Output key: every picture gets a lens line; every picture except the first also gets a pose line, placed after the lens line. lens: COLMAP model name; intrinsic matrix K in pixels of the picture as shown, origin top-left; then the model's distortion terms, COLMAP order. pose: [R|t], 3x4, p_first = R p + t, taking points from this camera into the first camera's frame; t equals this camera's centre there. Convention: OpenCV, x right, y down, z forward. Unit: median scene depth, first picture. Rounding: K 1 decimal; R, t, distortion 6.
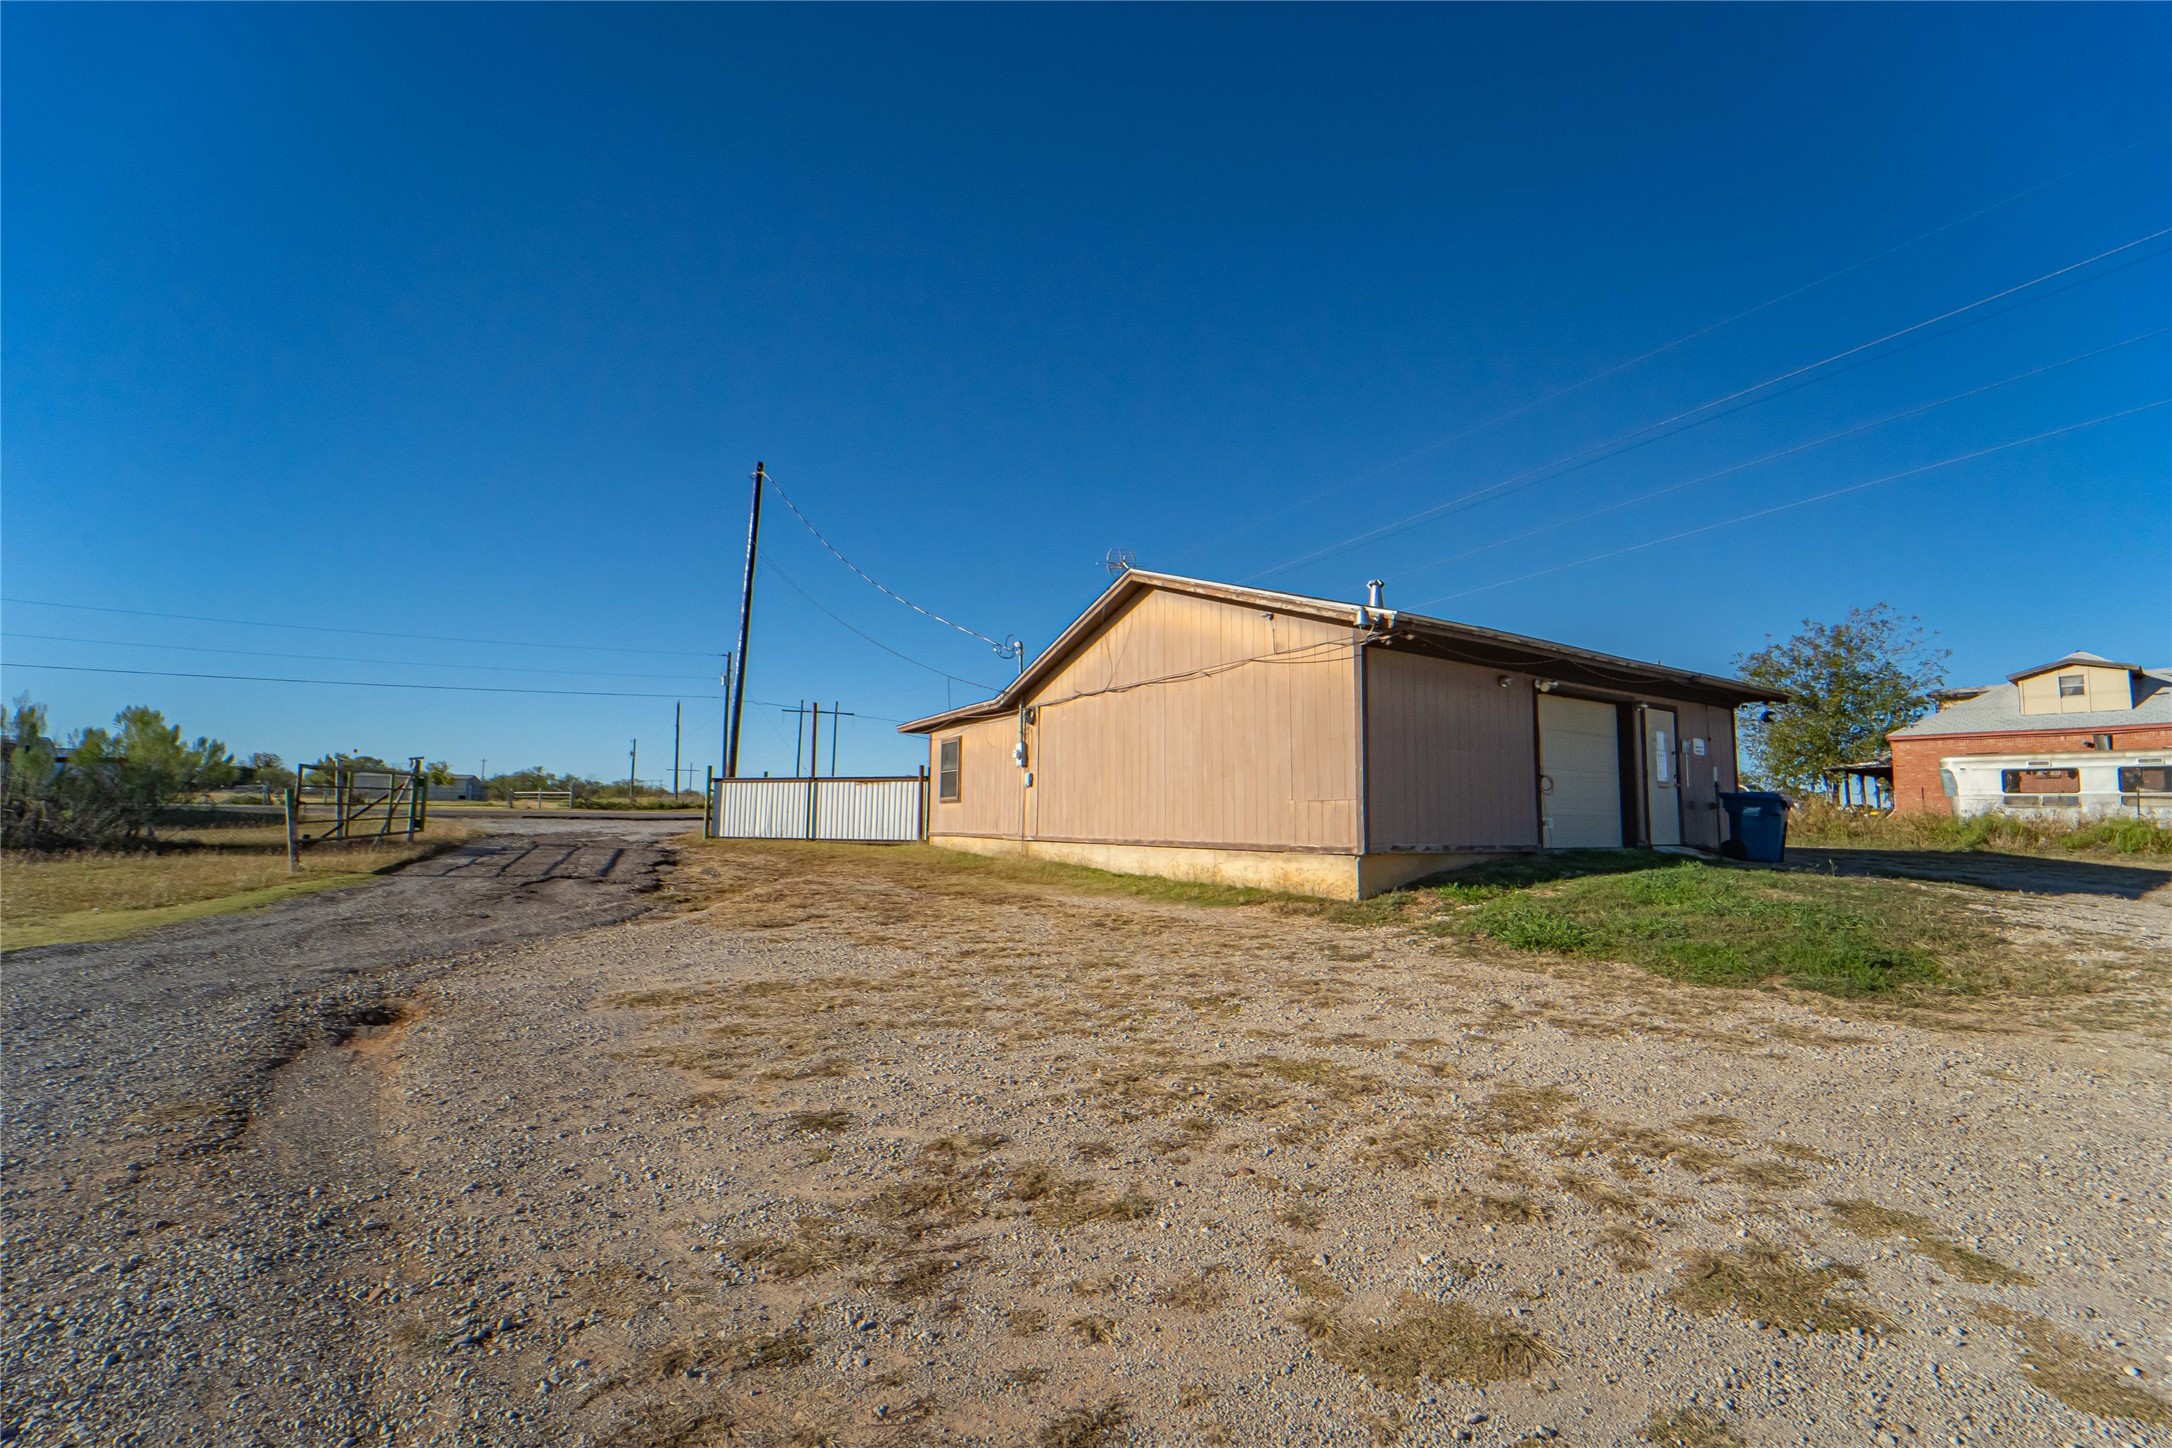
lens RADIAL K [[881.0, 0, 1092.9], [0, 881.0, 725.9], [0, 0, 1]] dist [-0.021221, -0.000346]
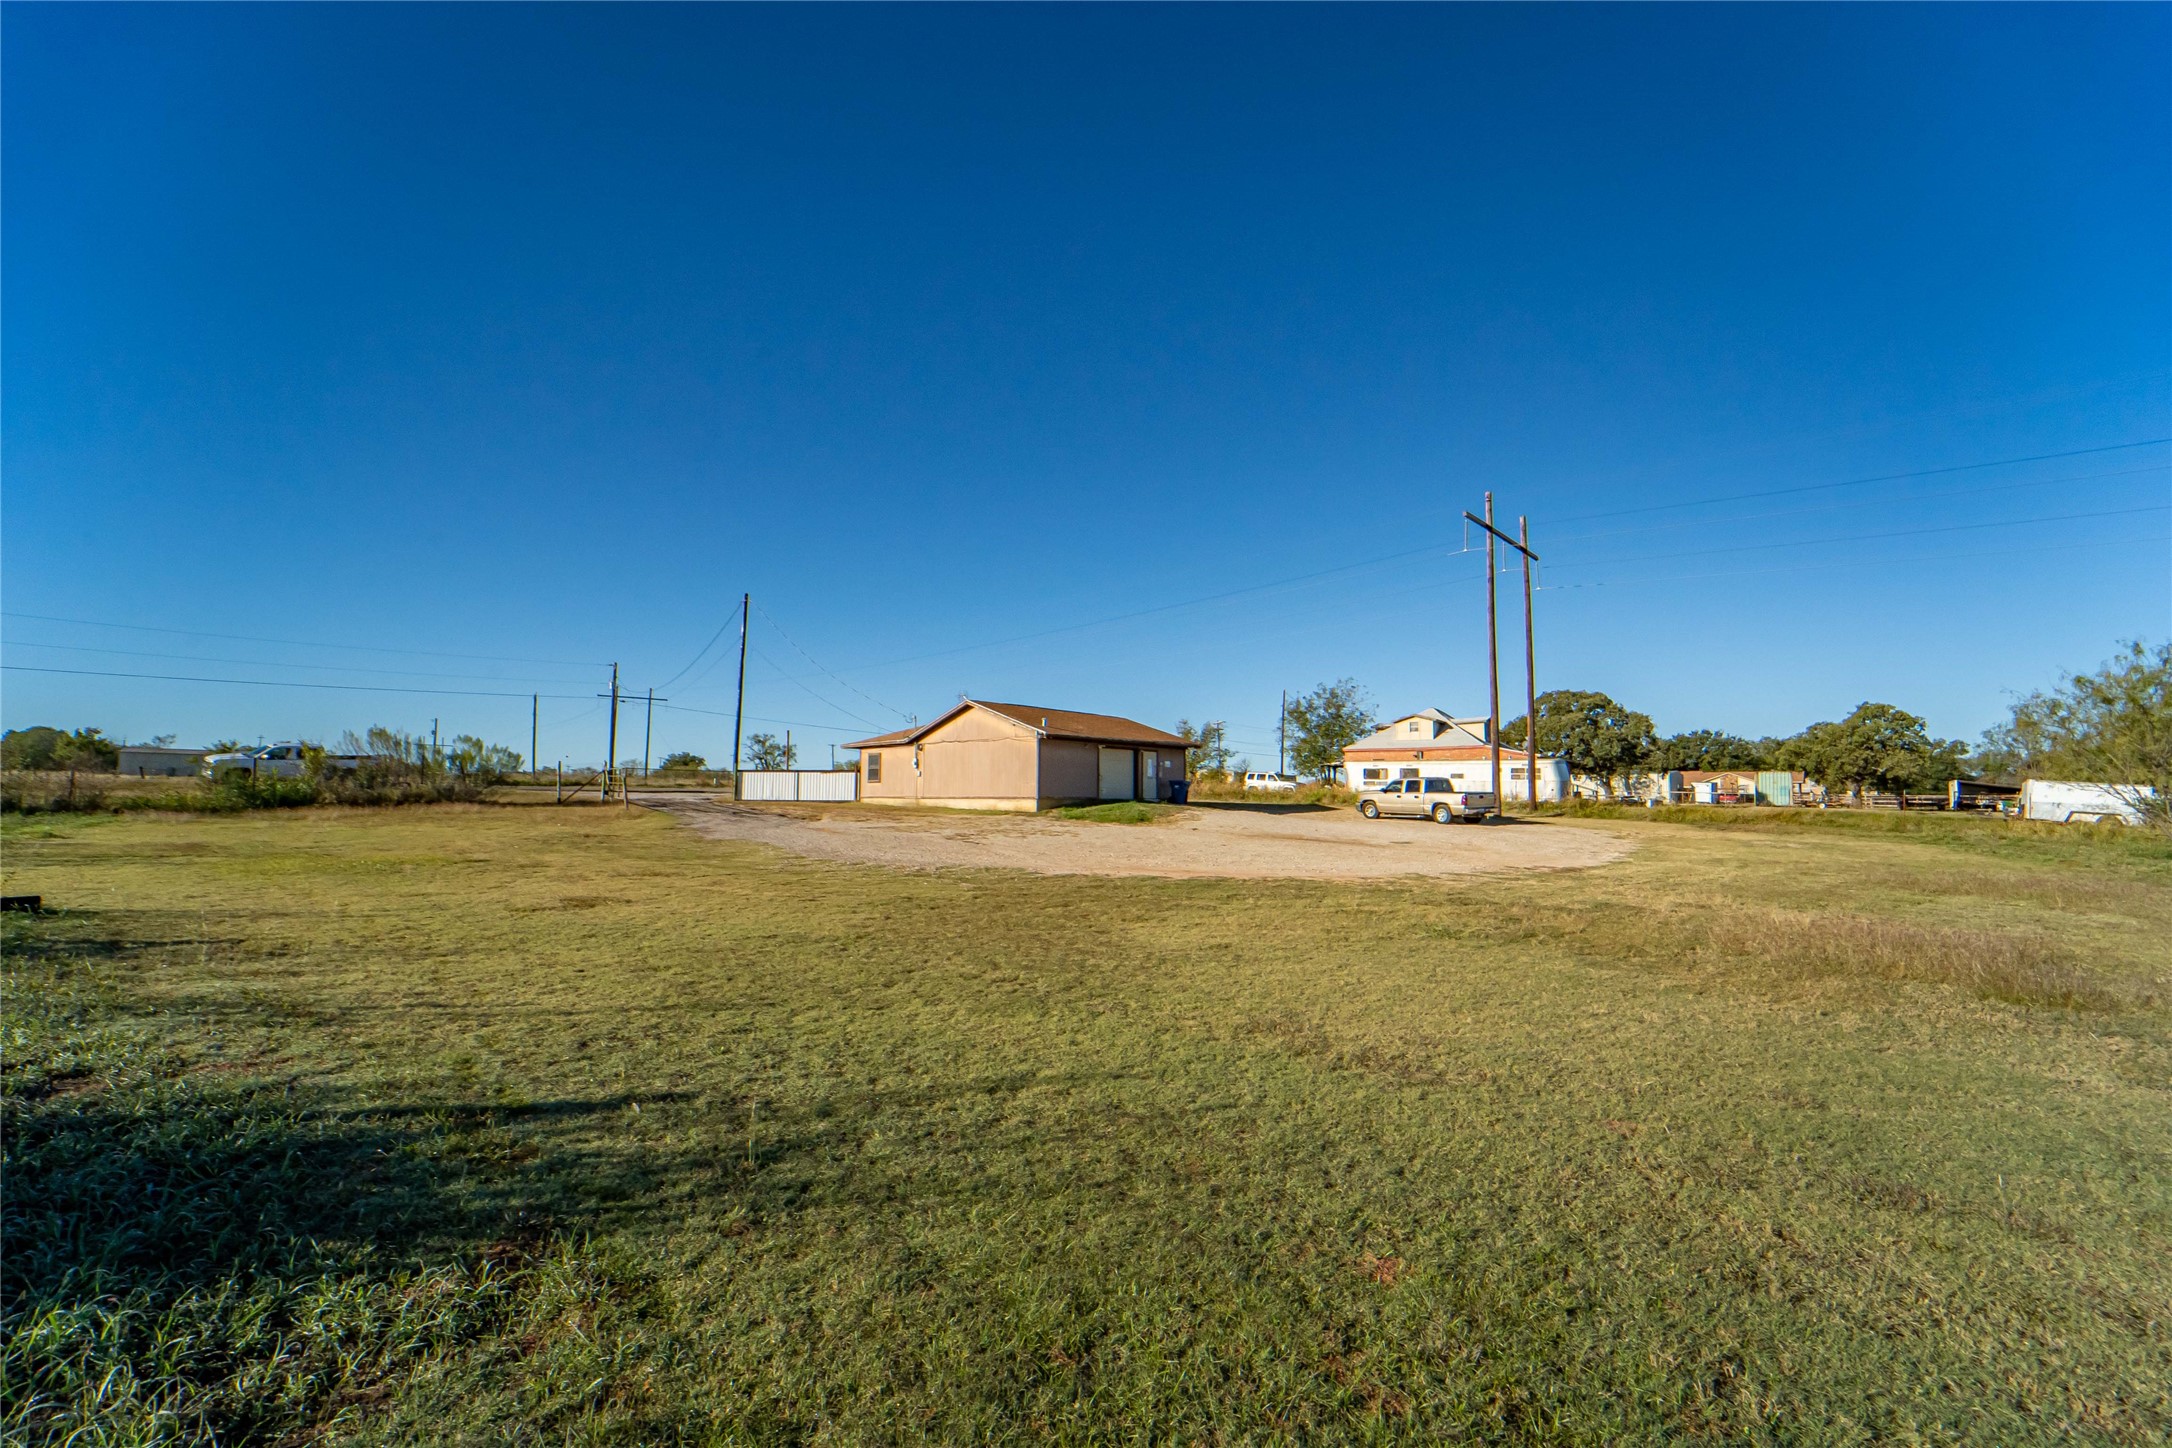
lens RADIAL K [[881.0, 0, 1089.1], [0, 881.0, 722.0], [0, 0, 1]] dist [-0.021221, -0.000346]
pose [[0.969932, 0.017889, 0.242719, -0.205462], [-0.022997, 0.999569, 0.018228, -0.133169], [-0.242288, -0.023262, 0.969925, -1.430290]]
